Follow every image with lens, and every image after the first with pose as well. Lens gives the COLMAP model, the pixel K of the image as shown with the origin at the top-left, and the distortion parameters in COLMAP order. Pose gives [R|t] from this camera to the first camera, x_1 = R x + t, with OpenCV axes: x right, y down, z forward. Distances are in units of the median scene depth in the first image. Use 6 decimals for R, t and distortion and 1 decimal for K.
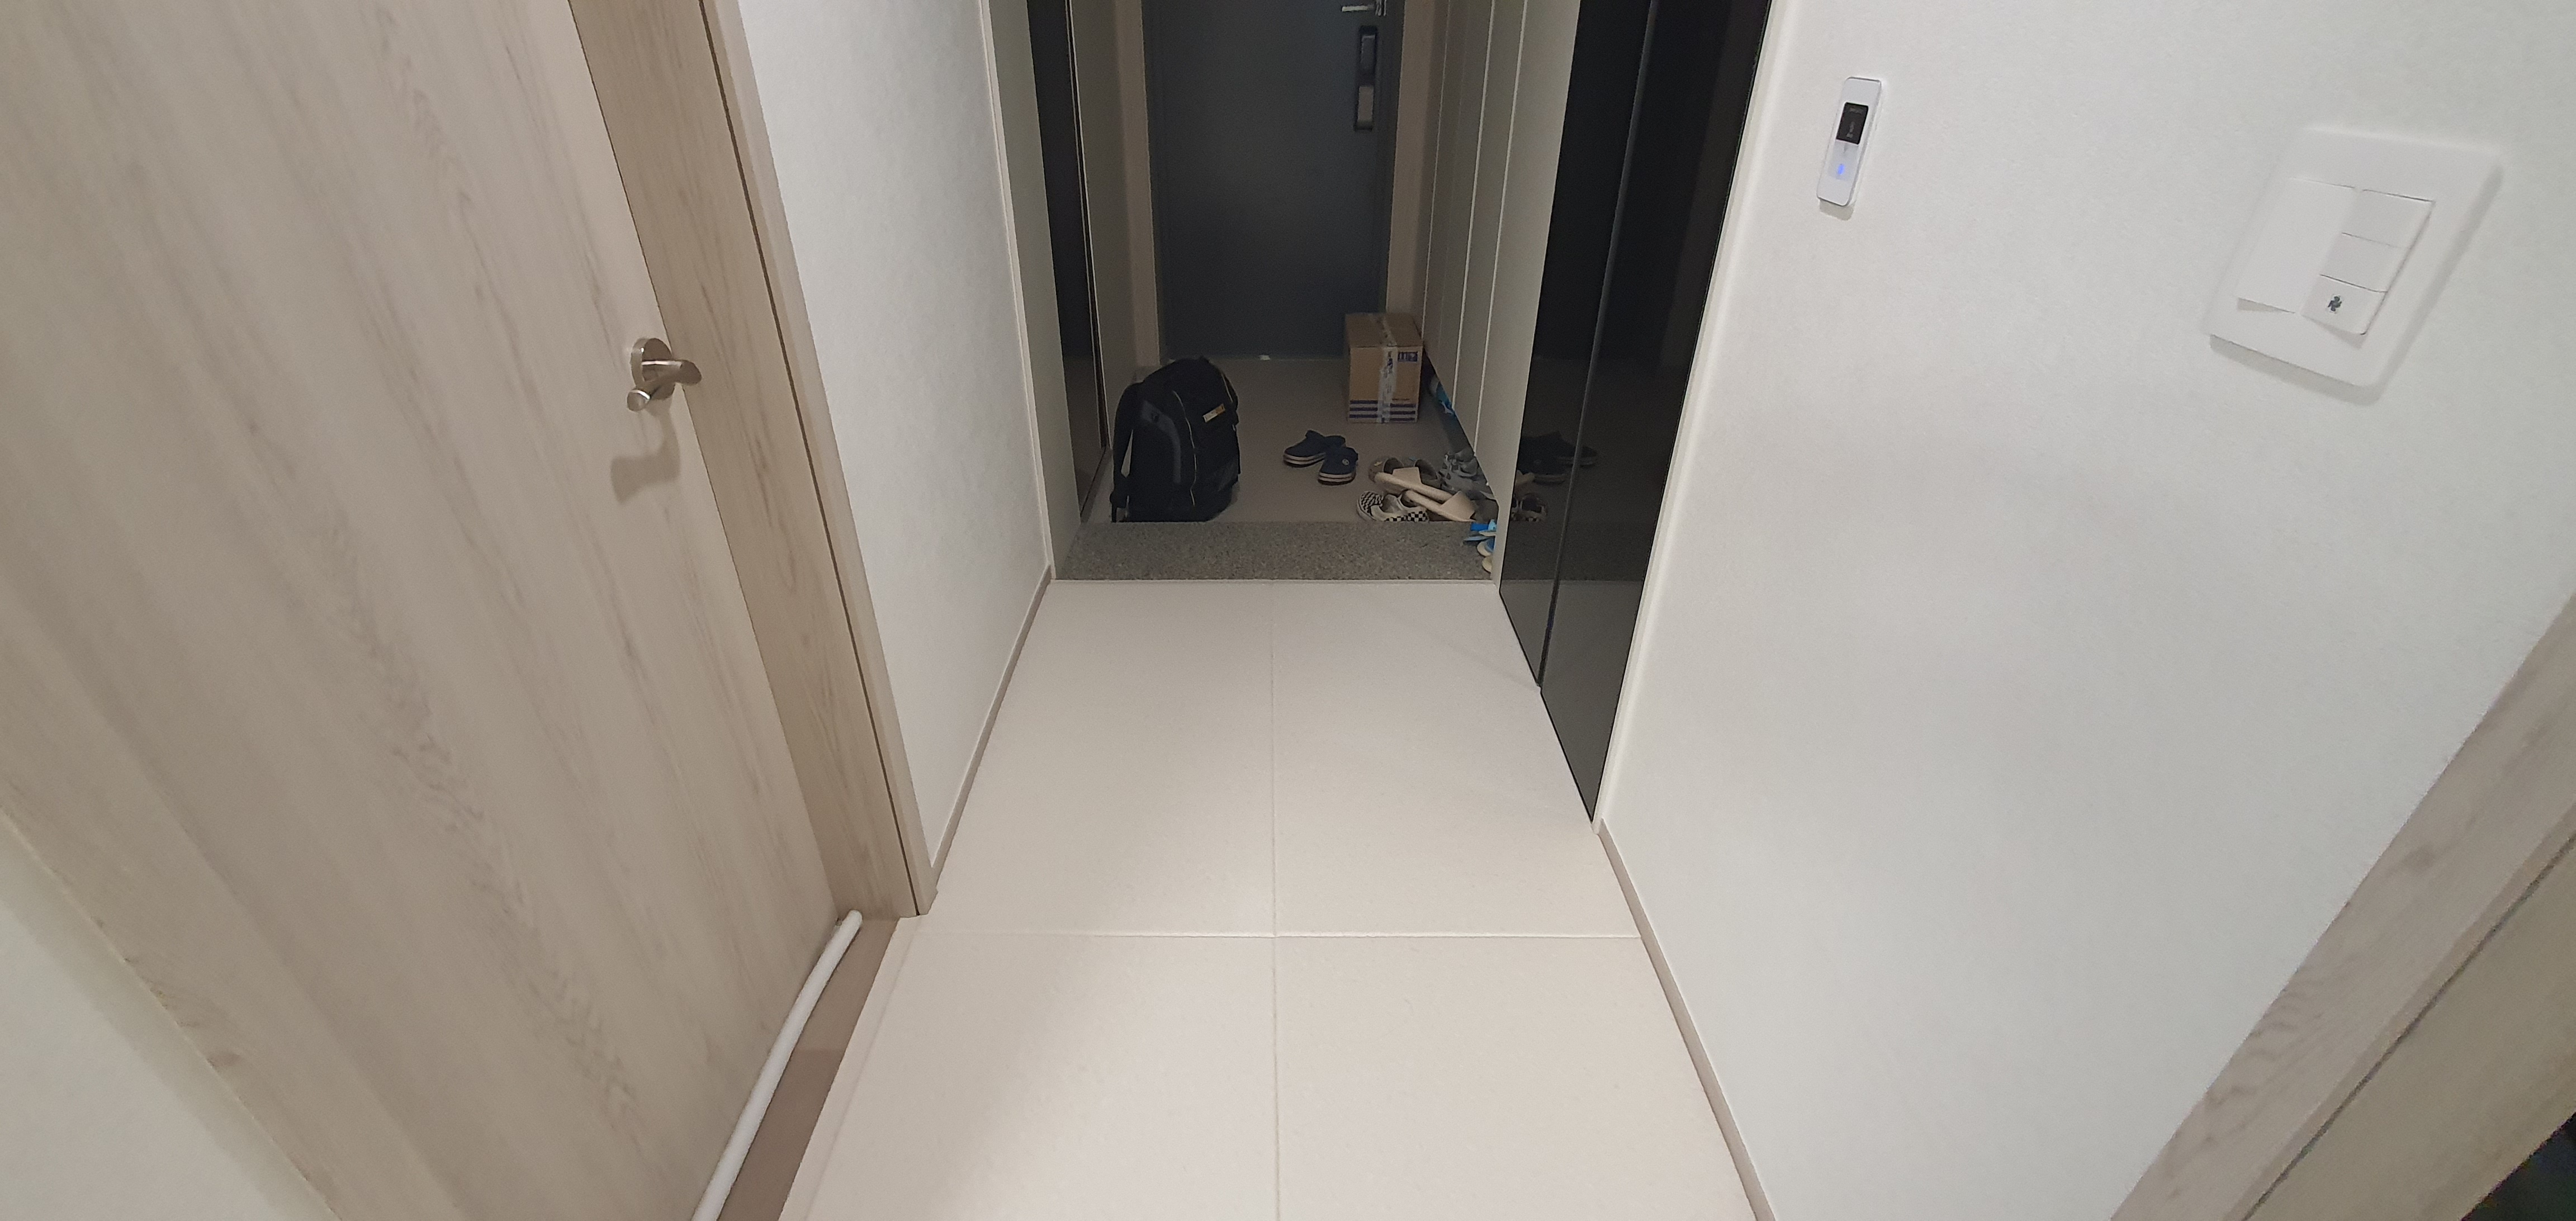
lens RADIAL K [[1011.3, 0, 1288.0], [0, 1011.3, 610.5], [0, 0, 1]] dist [0.000723, -0.000015]
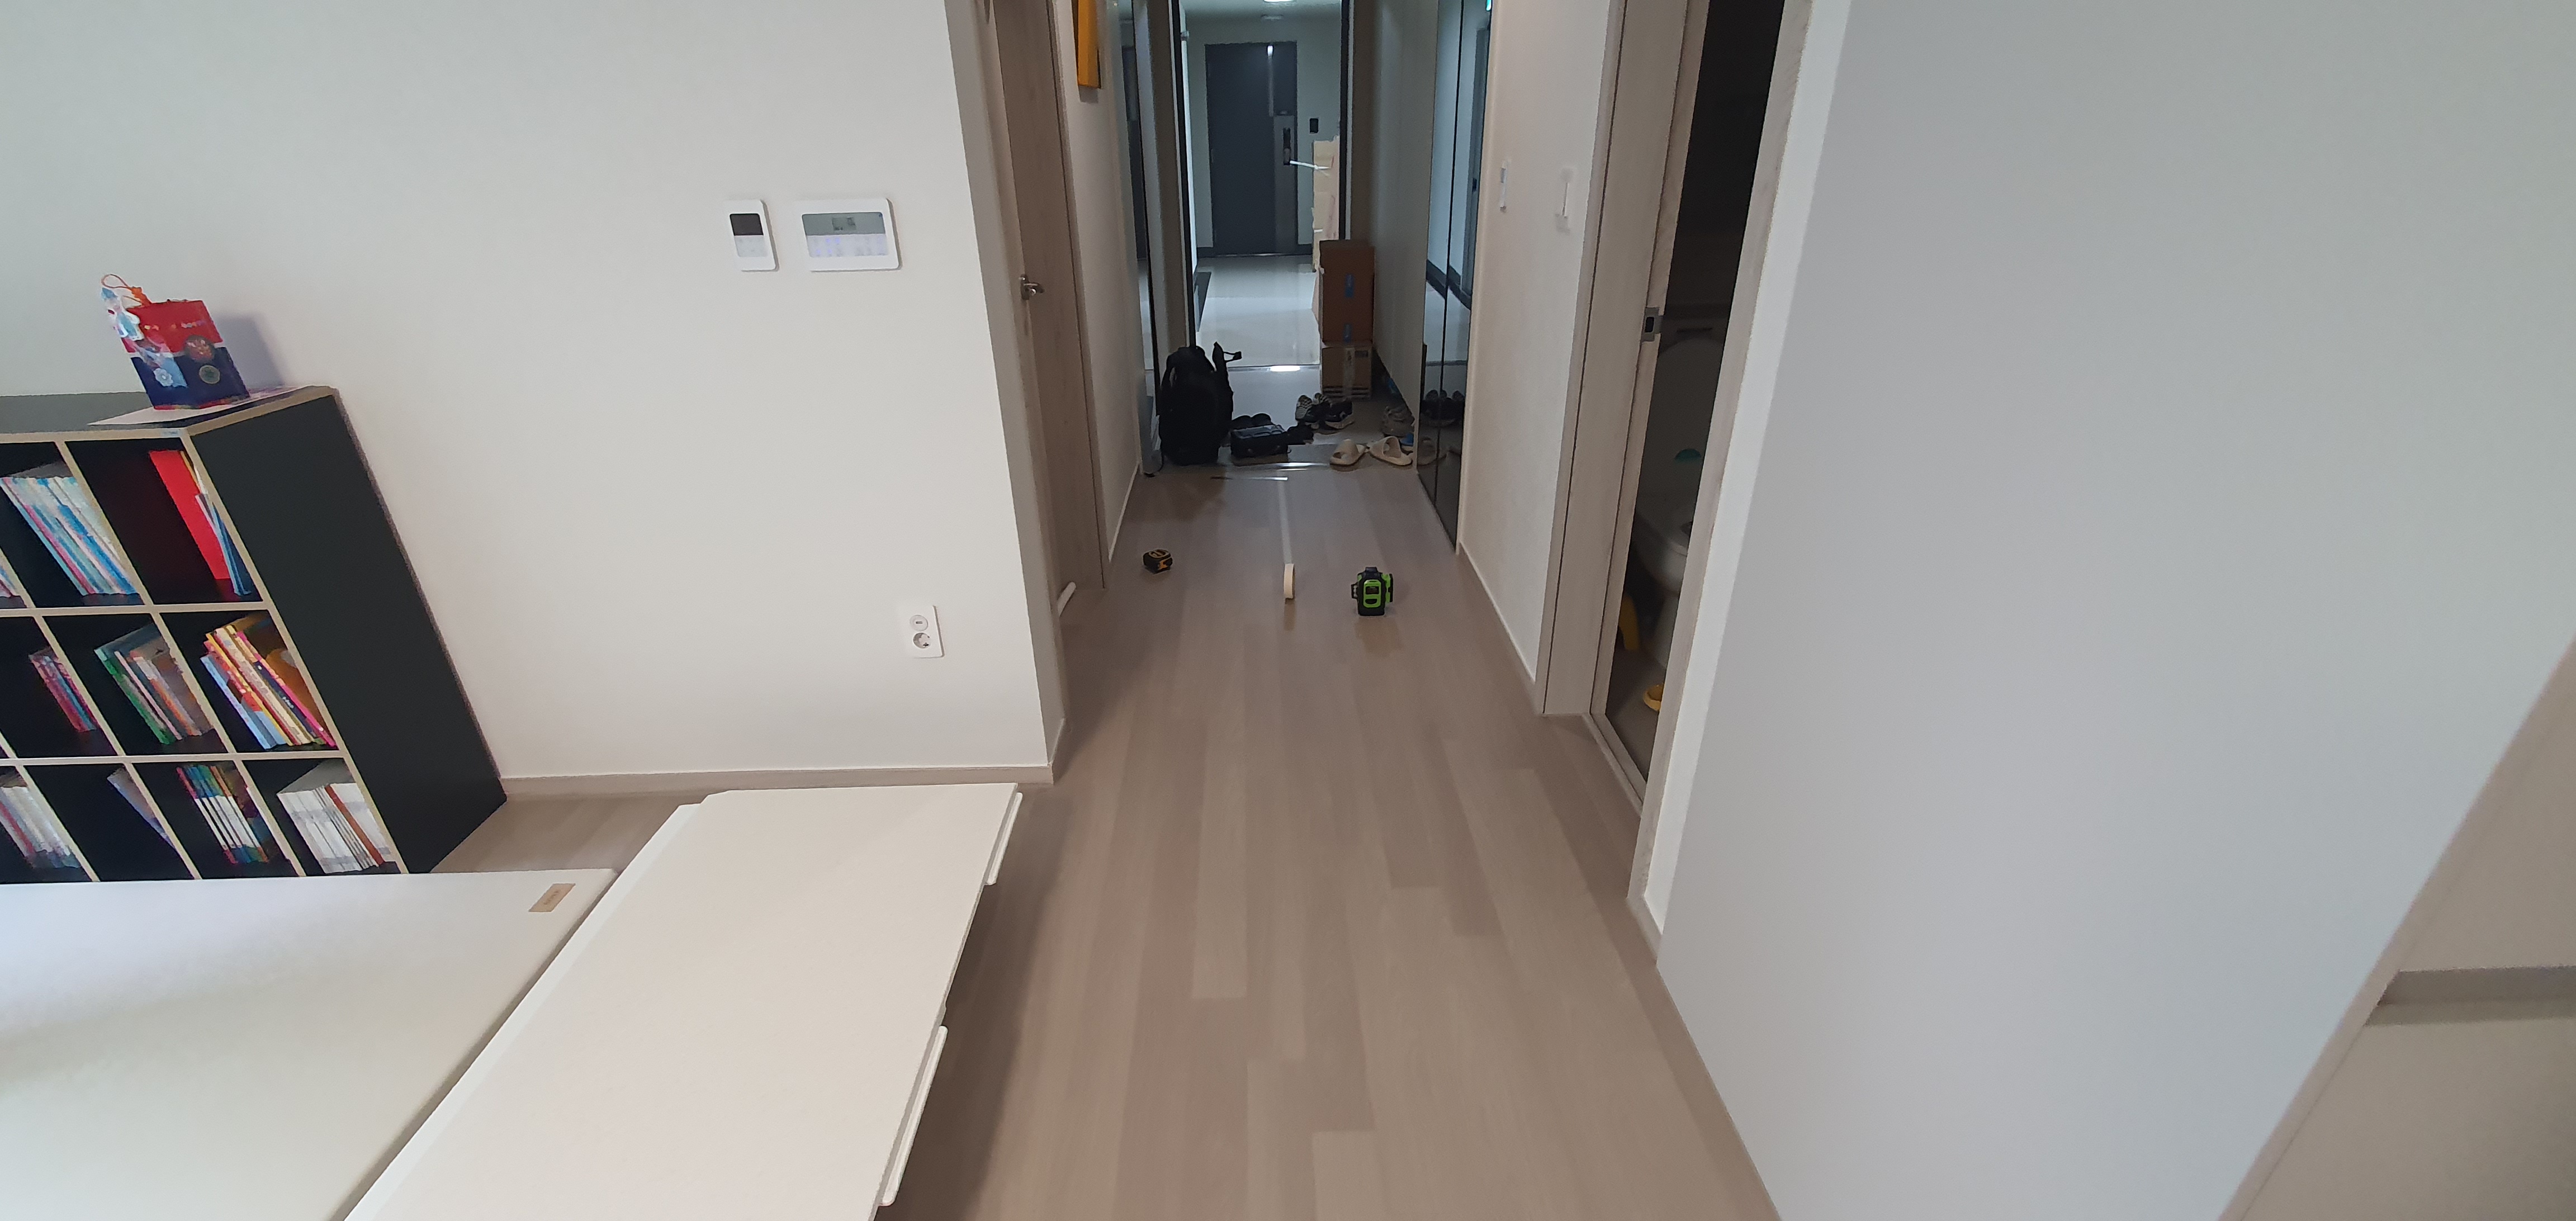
lens RADIAL K [[943.1, 0, 1288.0], [0, 943.1, 610.5], [0, 0, 1]] dist [-0.030122, -0.000084]
pose [[0.999556, -0.027760, 0.010802, -0.018011], [0.028324, 0.998021, -0.056136, 0.258250], [-0.009223, 0.056417, 0.998365, -0.453326]]
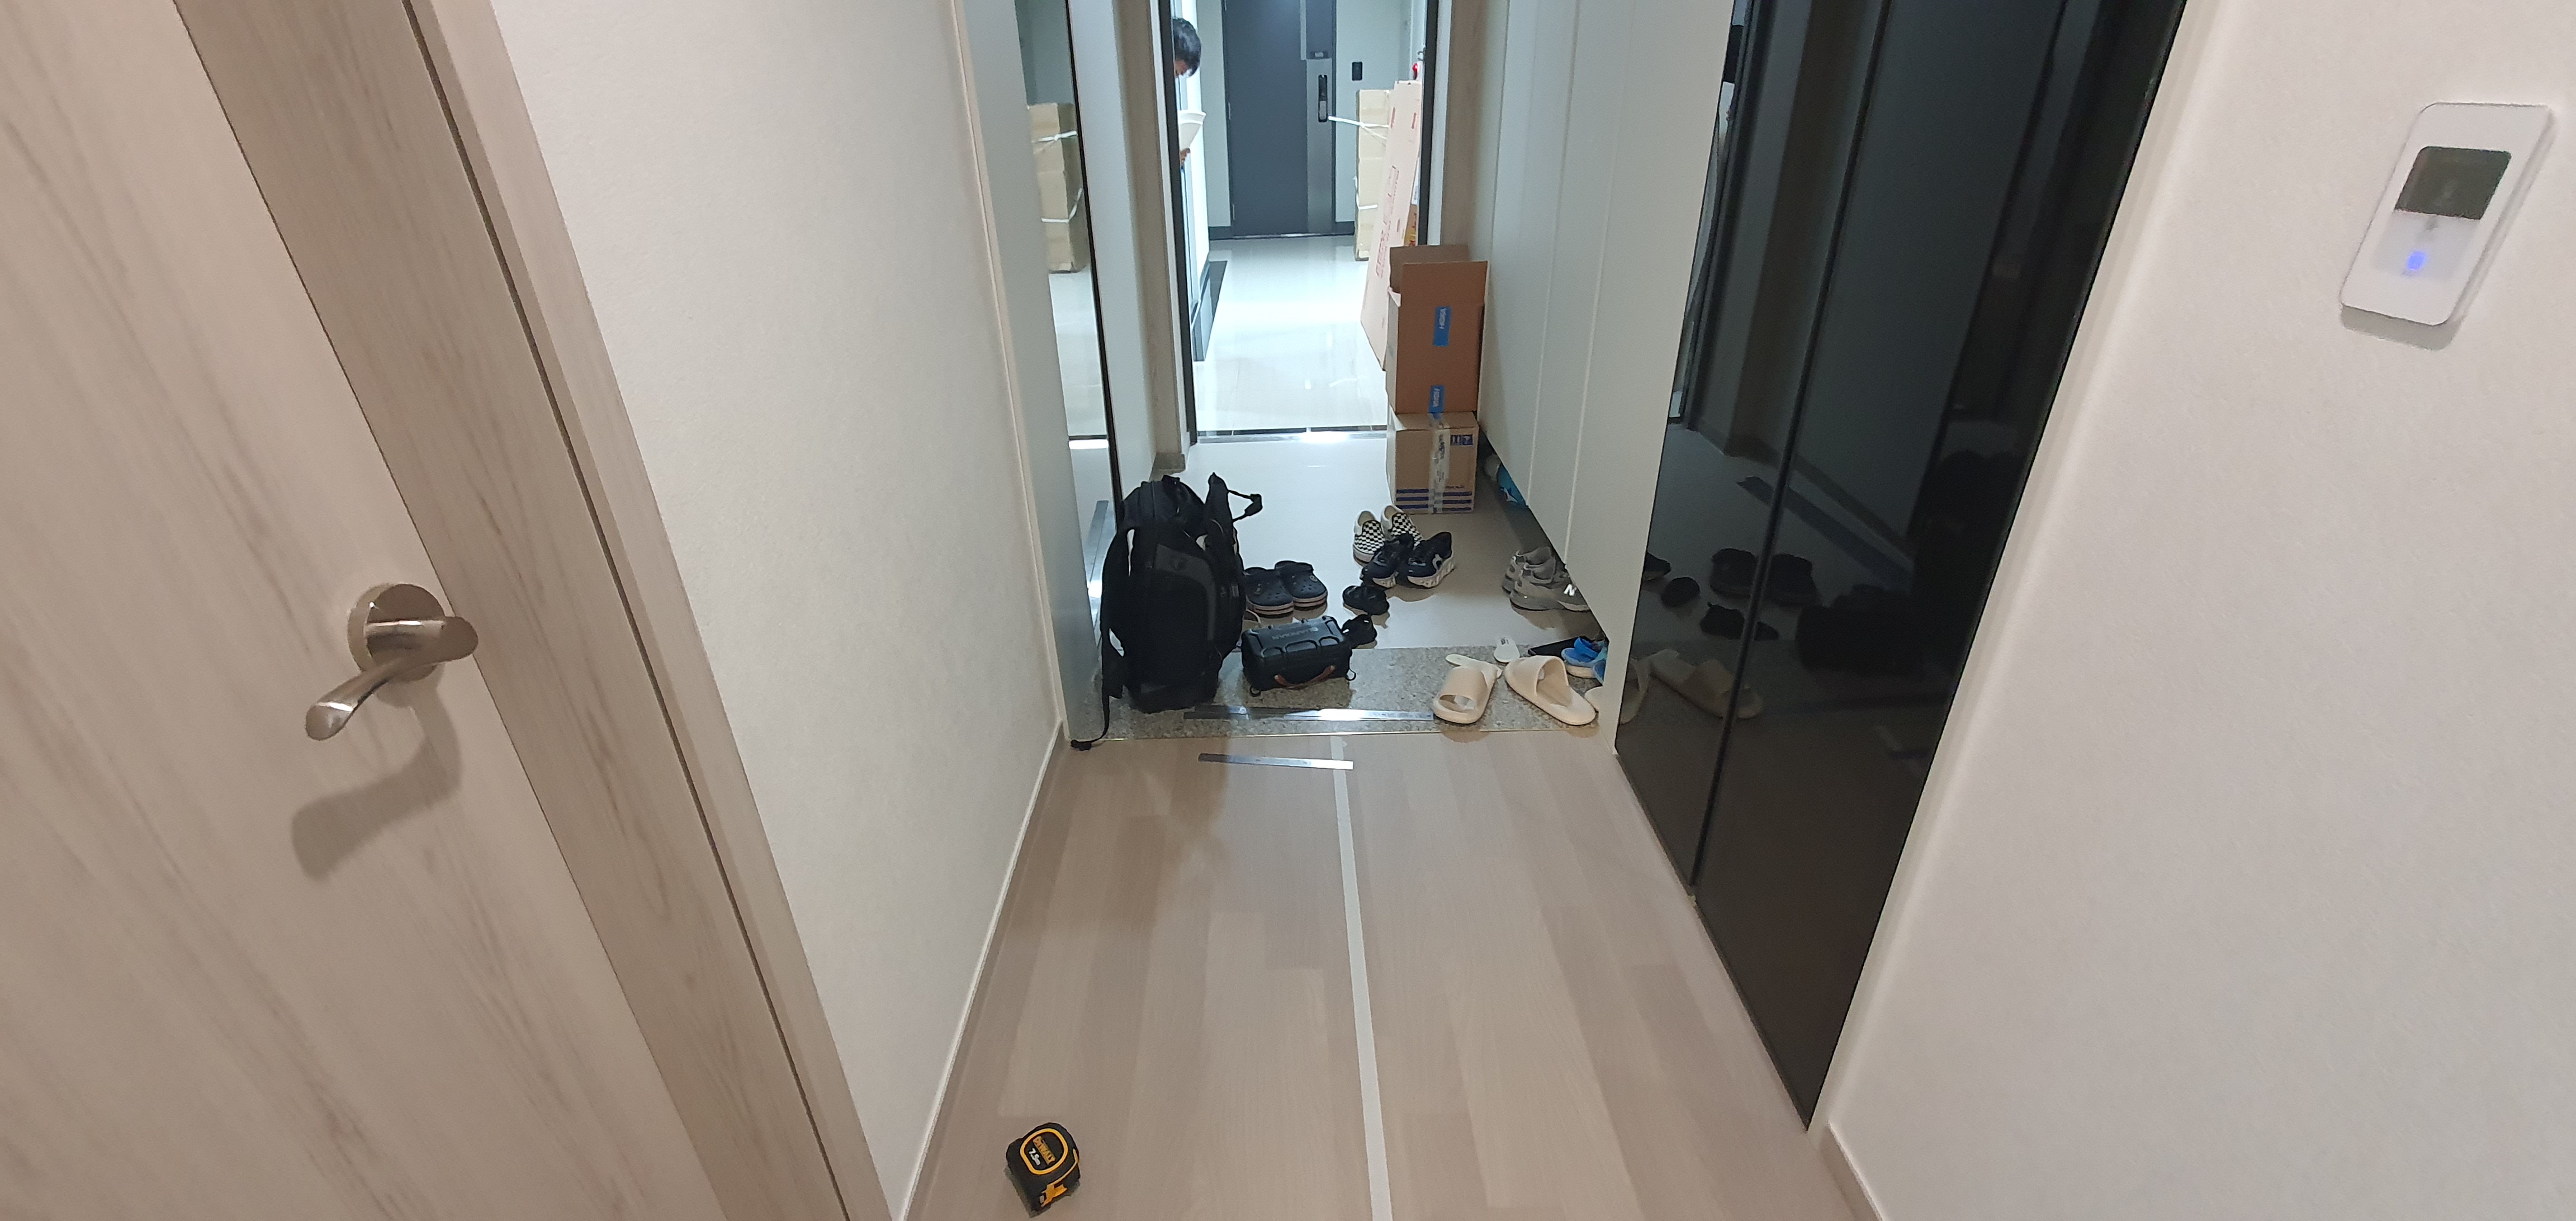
lens RADIAL K [[1010.3, 0, 1288.0], [0, 1010.3, 610.5], [0, 0, 1]] dist [-0.001349, -0.000014]
pose [[0.999577, -0.023956, -0.016518, -0.031181], [0.023124, 0.998540, -0.048824, -0.081640], [0.017664, 0.048421, 0.998671, 0.155453]]
